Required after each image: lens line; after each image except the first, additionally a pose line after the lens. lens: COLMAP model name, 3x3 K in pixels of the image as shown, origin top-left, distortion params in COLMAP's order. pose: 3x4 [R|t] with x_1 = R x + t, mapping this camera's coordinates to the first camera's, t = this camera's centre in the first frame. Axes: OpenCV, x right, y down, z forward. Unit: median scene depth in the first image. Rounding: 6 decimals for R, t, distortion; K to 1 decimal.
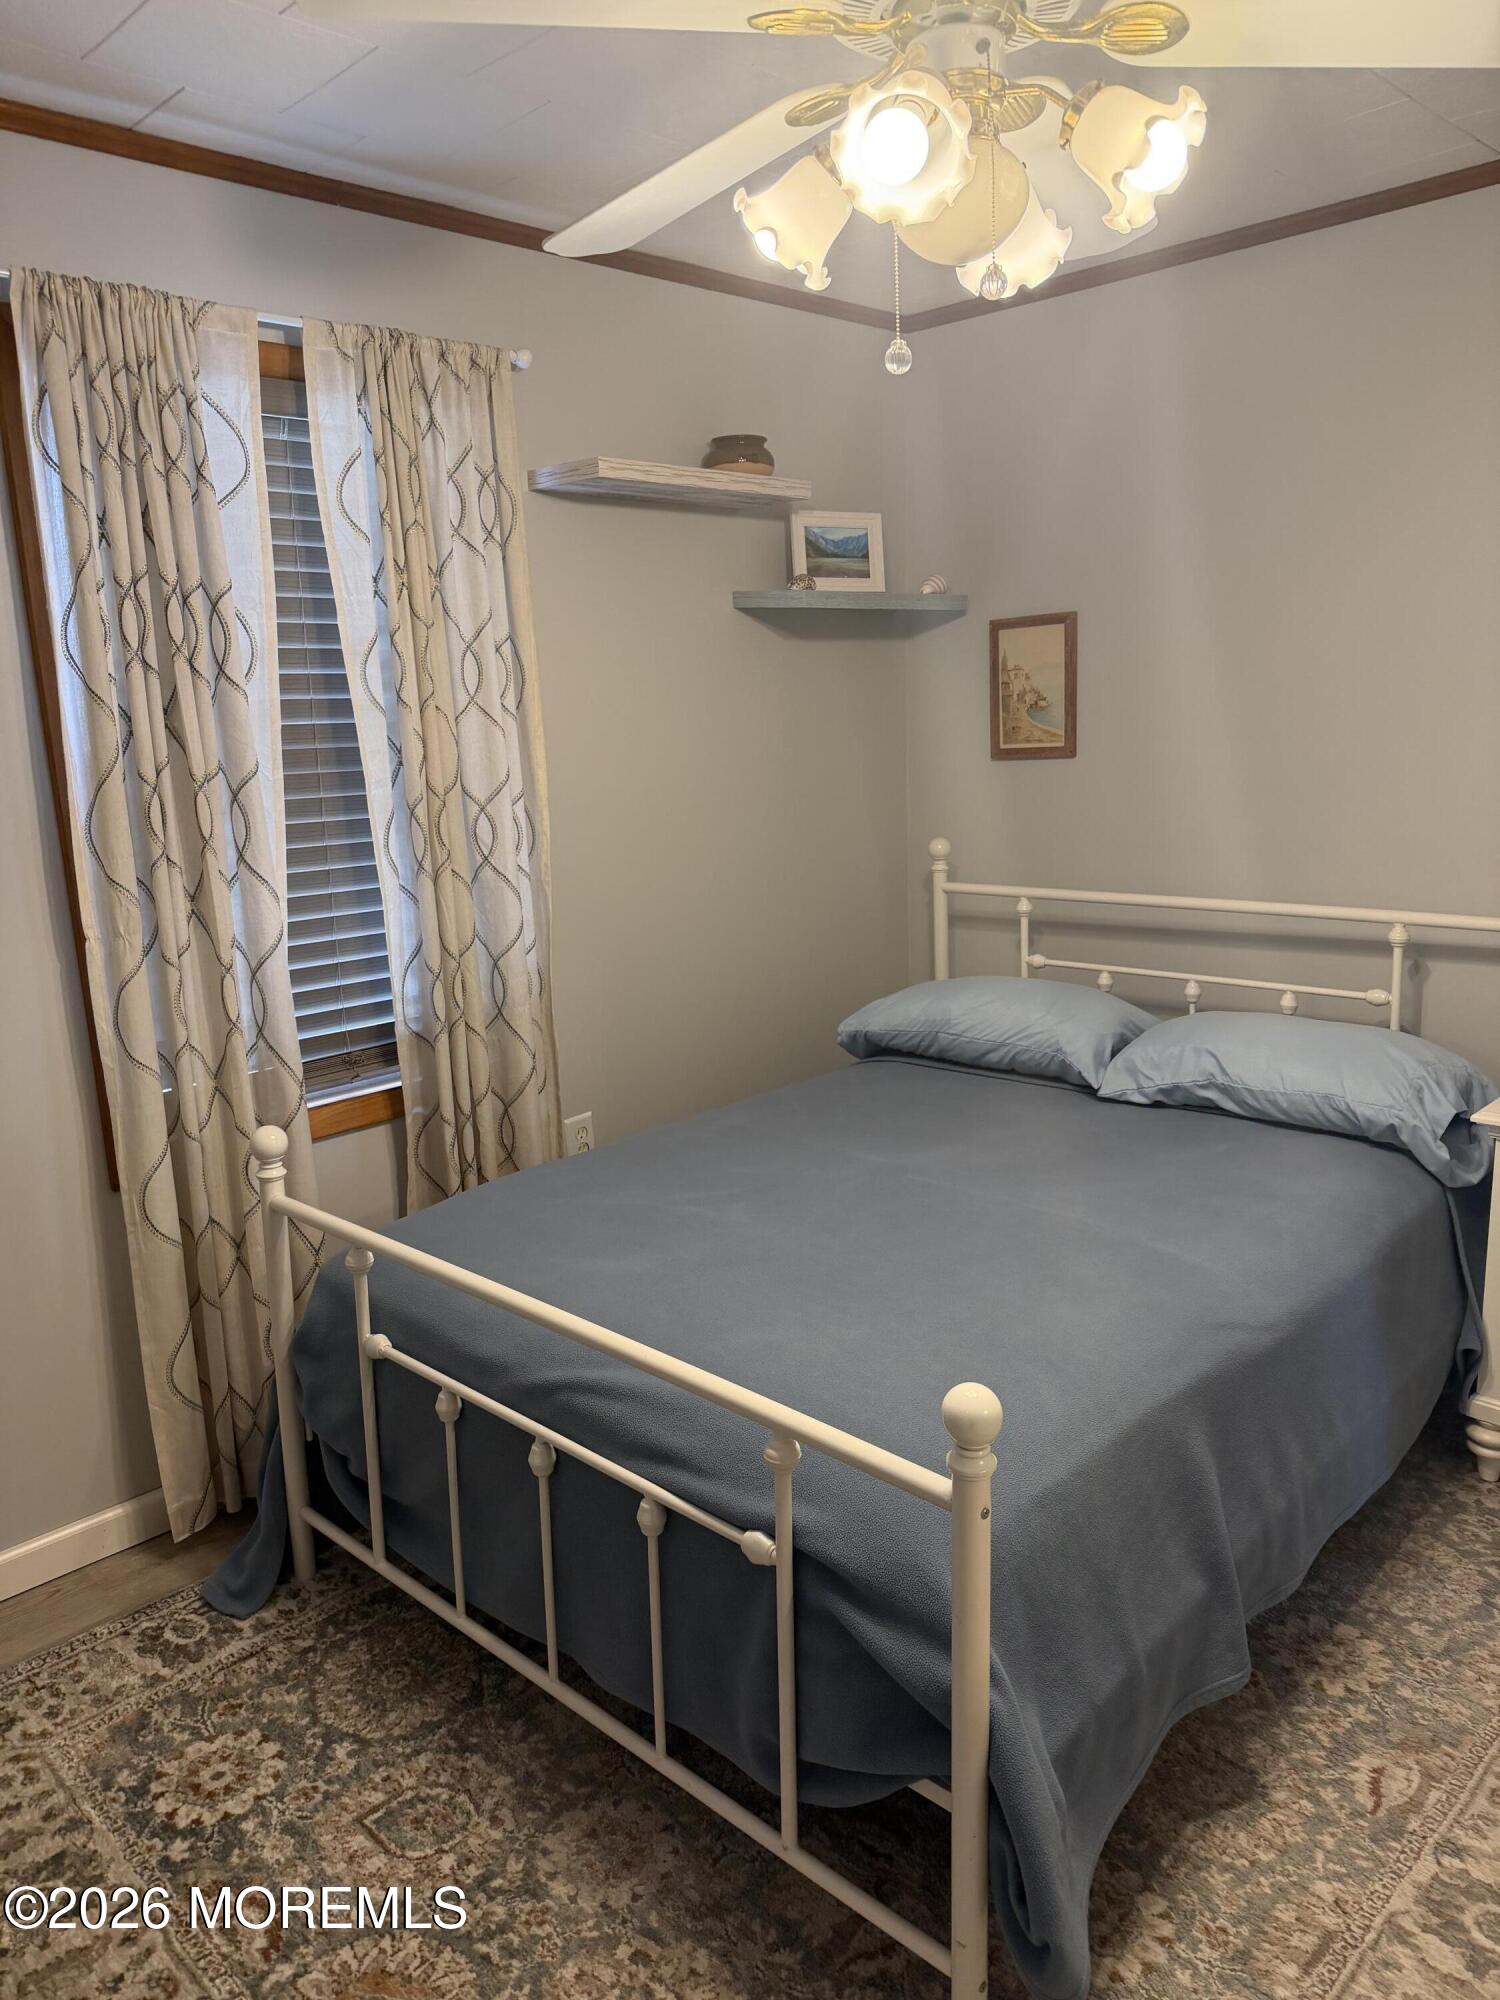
lens RADIAL K [[1413.0, 0, 750.5], [0, 1413.0, 1003.1], [0, 0, 1]] dist [0.050808, -0.030934]
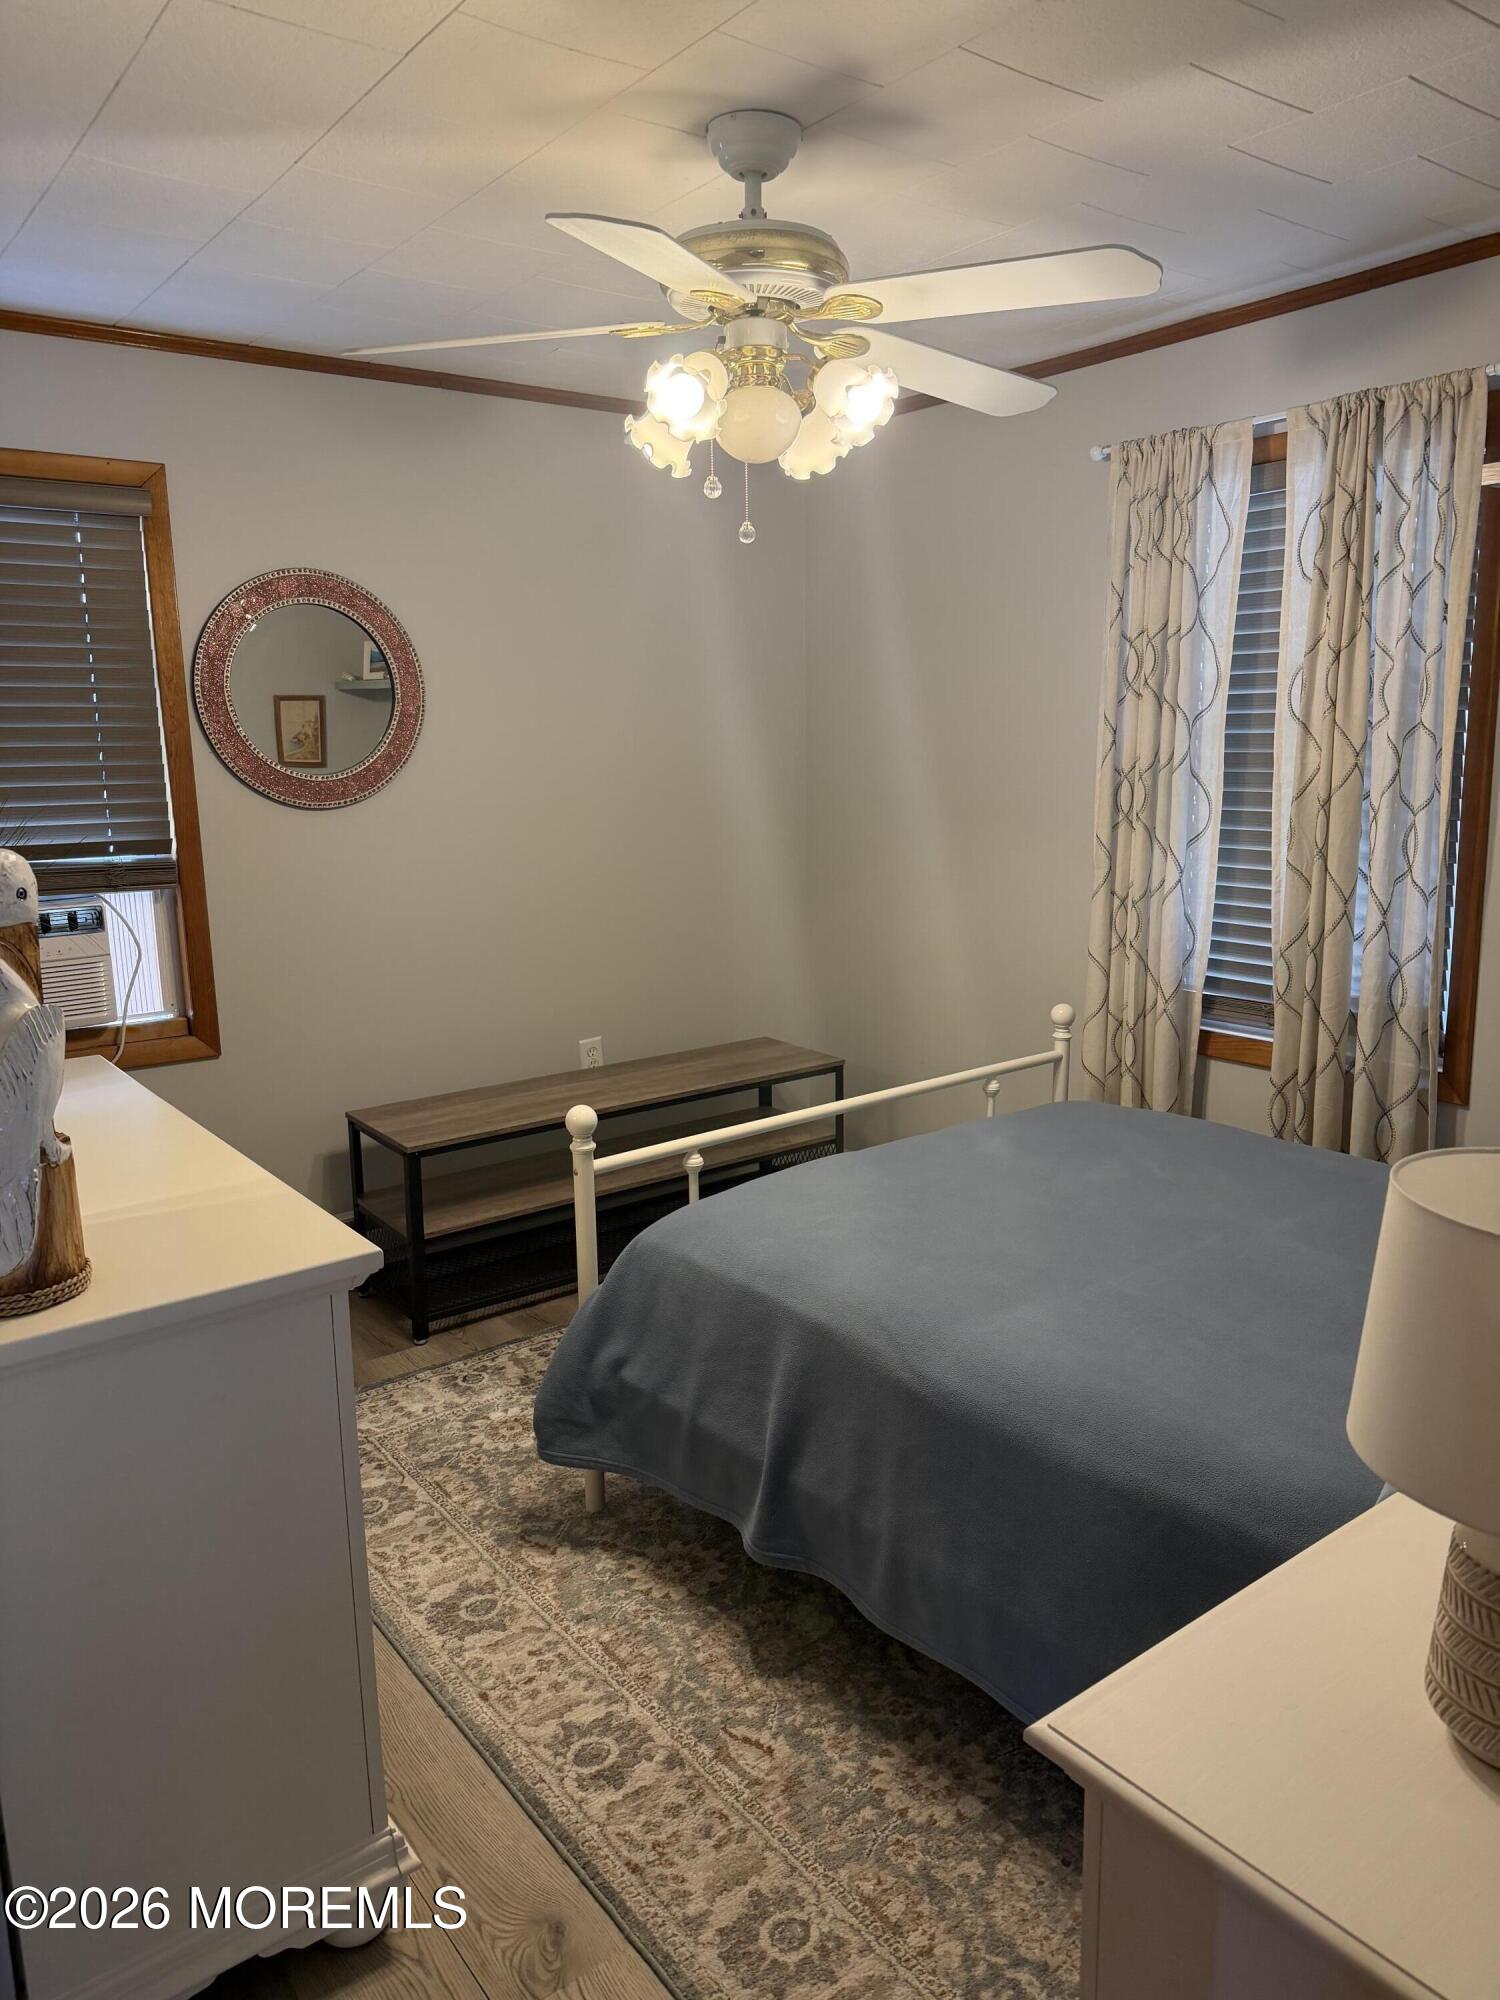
lens RADIAL K [[1413.0, 0, 742.2], [0, 1413.0, 1010.0], [0, 0, 1]] dist [0.050808, -0.030934]
pose [[-0.140872, 0.216965, -0.965961, 1.304339], [-0.203034, 0.948622, 0.242680, -0.225750], [0.968985, 0.230310, -0.089583, 0.929056]]
